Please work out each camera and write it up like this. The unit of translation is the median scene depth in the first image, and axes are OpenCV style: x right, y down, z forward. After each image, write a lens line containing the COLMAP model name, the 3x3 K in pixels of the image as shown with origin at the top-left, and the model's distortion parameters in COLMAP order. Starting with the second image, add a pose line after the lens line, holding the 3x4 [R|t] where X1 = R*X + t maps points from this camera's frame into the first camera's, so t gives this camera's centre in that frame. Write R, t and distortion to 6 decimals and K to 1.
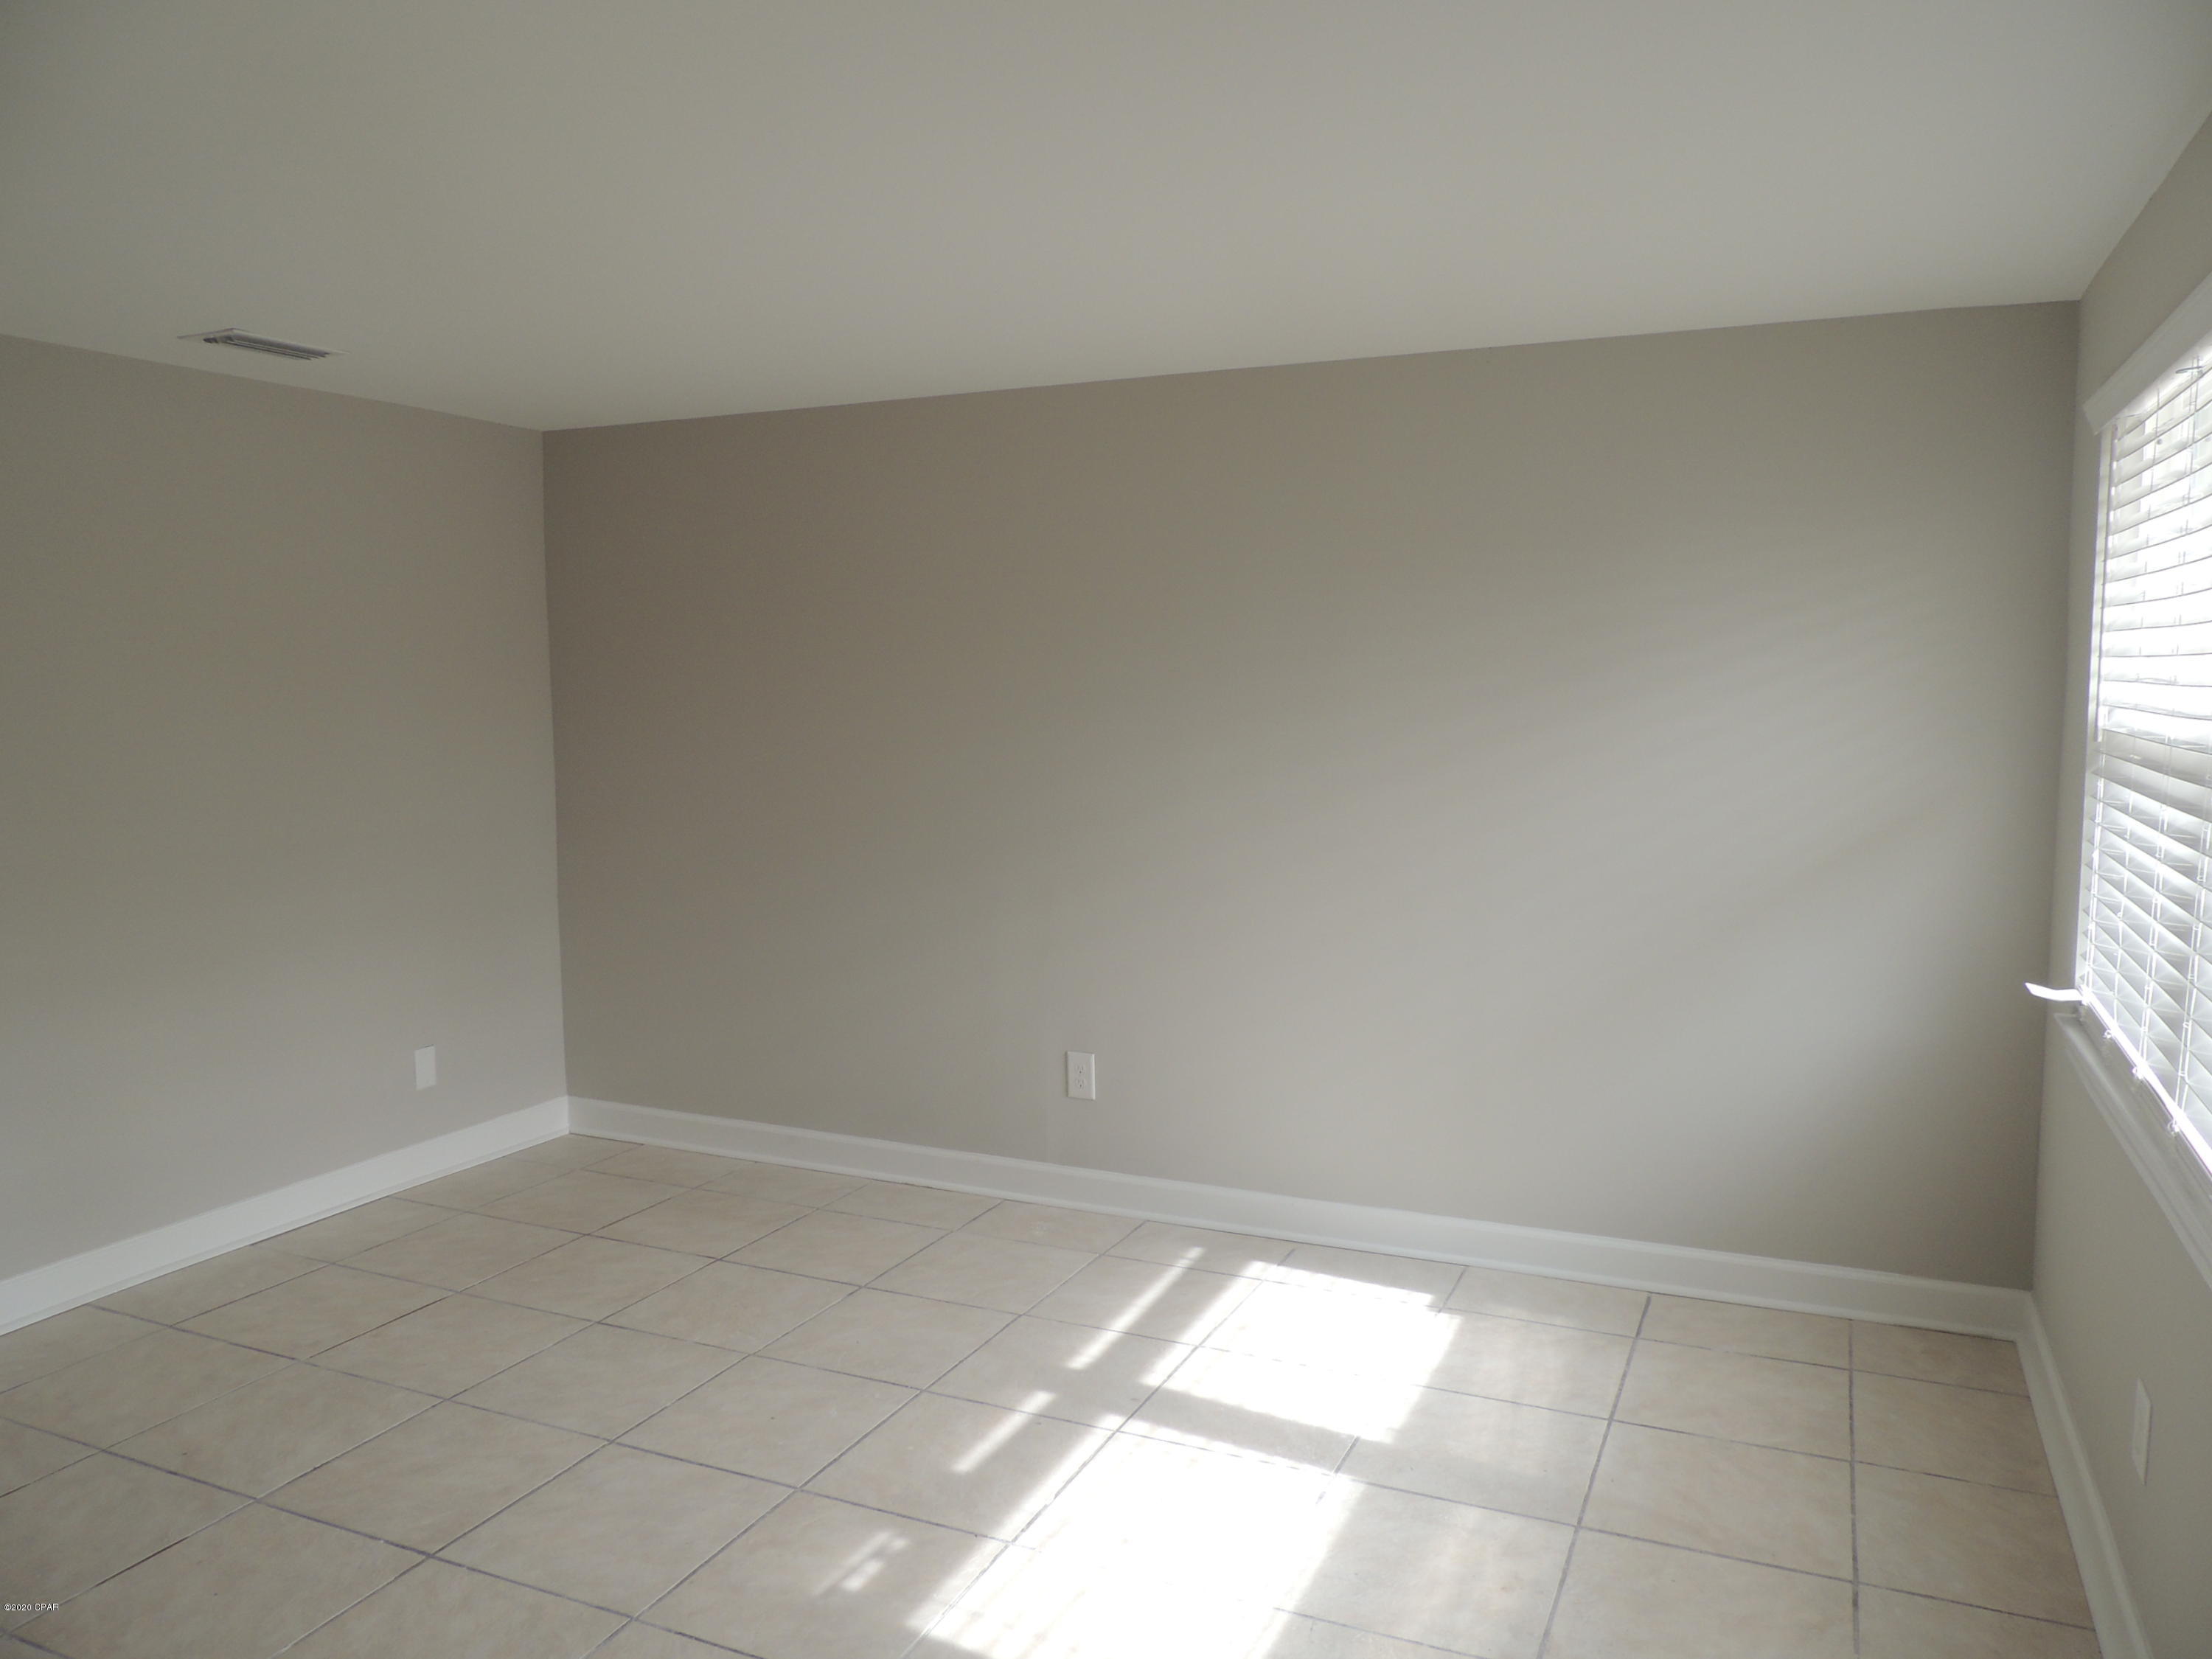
lens RADIAL K [[1565.2, 0, 1116.2], [0, 1565.2, 832.1], [0, 0, 1]] dist [0.002114, 0.007400]
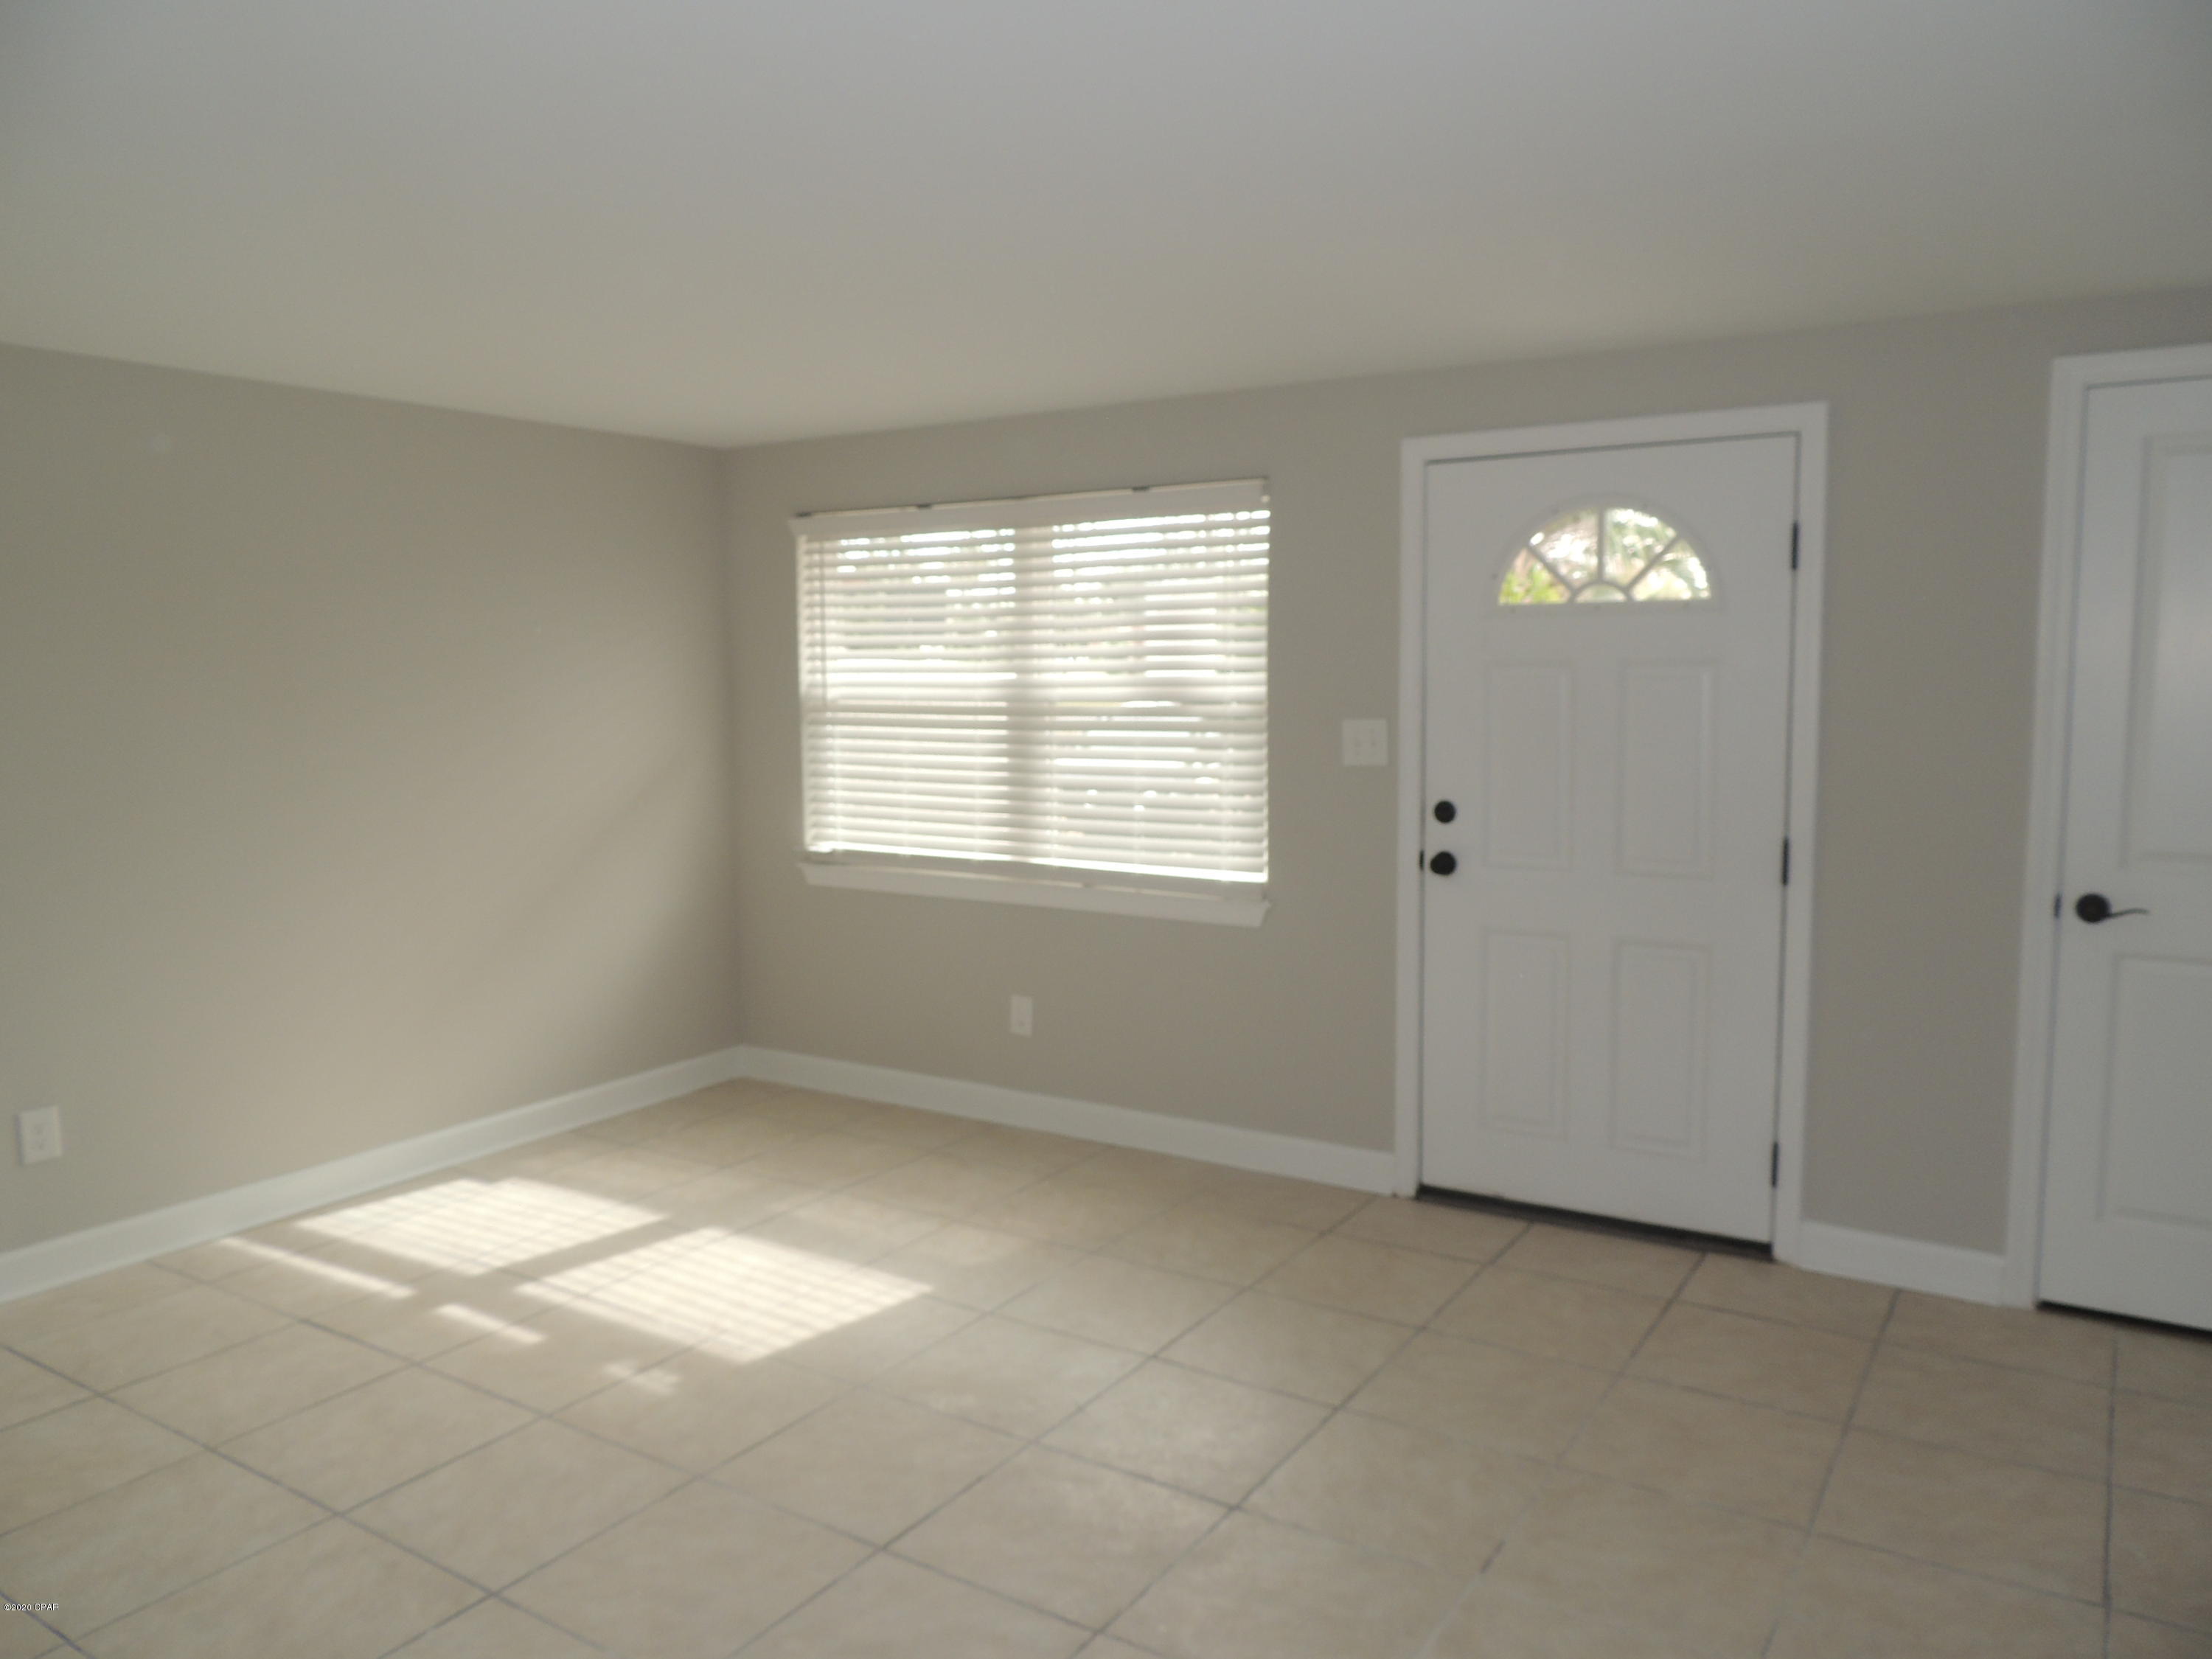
lens RADIAL K [[1565.2, 0, 1116.2], [0, 1565.2, 832.1], [0, 0, 1]] dist [0.002114, 0.007400]
pose [[0.106056, -0.103855, 0.988922, -0.973824], [0.111196, 0.989531, 0.091994, -0.028608], [-0.988123, 0.100208, 0.116494, 0.356450]]
